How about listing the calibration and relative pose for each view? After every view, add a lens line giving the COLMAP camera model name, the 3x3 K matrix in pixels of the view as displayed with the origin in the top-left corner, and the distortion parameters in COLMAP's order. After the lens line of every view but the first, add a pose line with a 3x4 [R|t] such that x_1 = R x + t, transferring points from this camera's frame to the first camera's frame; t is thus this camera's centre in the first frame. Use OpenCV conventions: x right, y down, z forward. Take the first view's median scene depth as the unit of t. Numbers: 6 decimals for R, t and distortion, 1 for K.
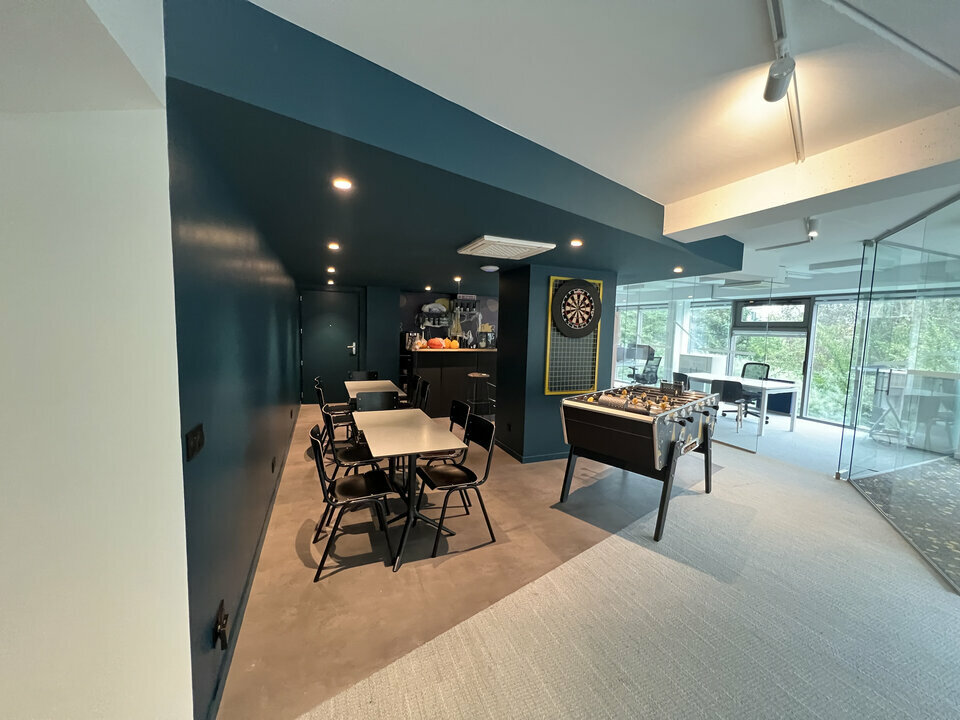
lens RADIAL K [[383.5, 0, 477.3], [0, 383.5, 361.6], [0, 0, 1]] dist [-0.002028, 0.000133]
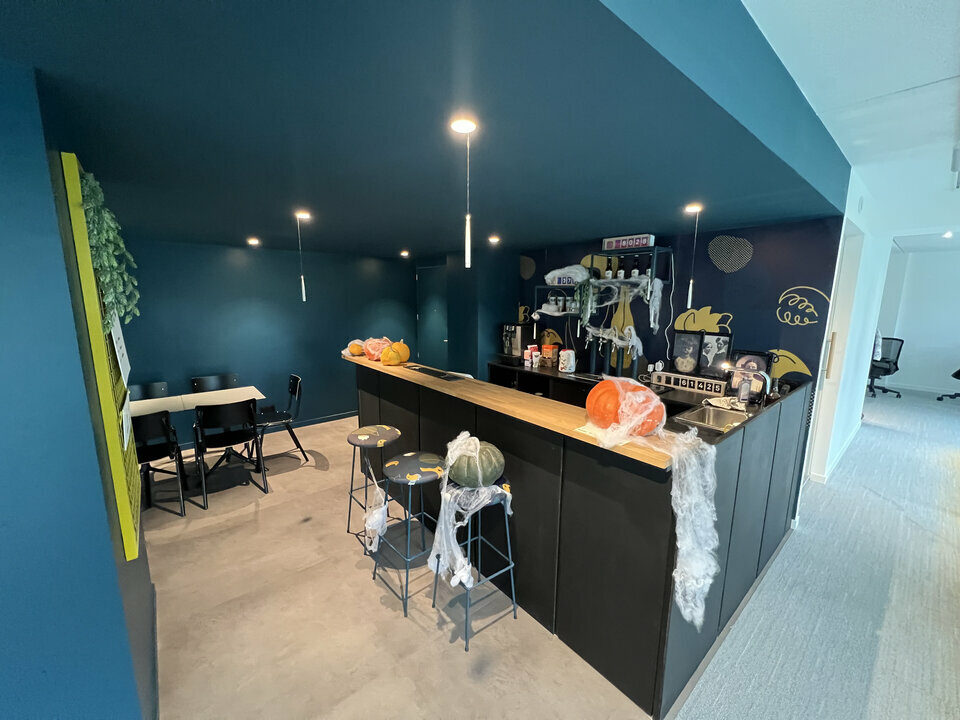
lens RADIAL K [[383.5, 0, 477.3], [0, 383.5, 361.6], [0, 0, 1]] dist [-0.002028, 0.000133]
pose [[0.314117, 0.131250, -0.940268, 0.319412], [-0.088489, 0.990134, 0.108649, -0.074069], [0.945251, 0.049075, 0.322633, 0.730770]]
